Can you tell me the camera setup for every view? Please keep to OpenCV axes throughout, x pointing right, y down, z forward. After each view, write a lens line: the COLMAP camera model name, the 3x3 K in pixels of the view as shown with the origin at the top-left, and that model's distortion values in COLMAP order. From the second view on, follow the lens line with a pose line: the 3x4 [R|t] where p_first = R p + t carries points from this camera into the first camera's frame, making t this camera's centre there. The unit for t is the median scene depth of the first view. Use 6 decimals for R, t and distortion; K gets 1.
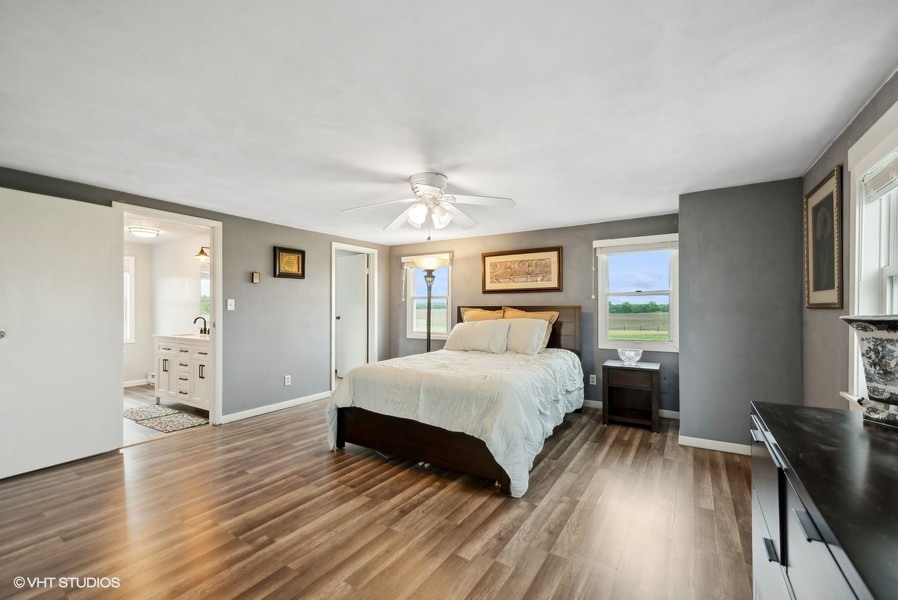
lens RADIAL K [[387.5, 0, 446.9], [0, 387.5, 301.2], [0, 0, 1]] dist [-0.001639, -0.000064]
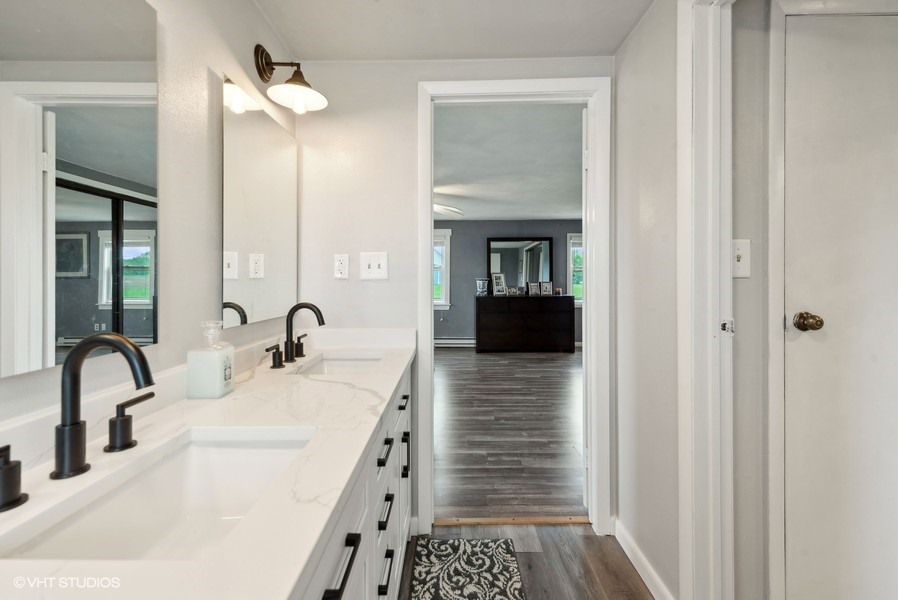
lens RADIAL K [[387.5, 0, 445.8], [0, 387.5, 297.4], [0, 0, 1]] dist [-0.001639, -0.000064]
pose [[-0.543768, 0.003876, 0.839227, -1.460539], [0.005143, 0.999986, -0.001286, 0.076753], [-0.839220, 0.003617, -0.543780, 1.806735]]
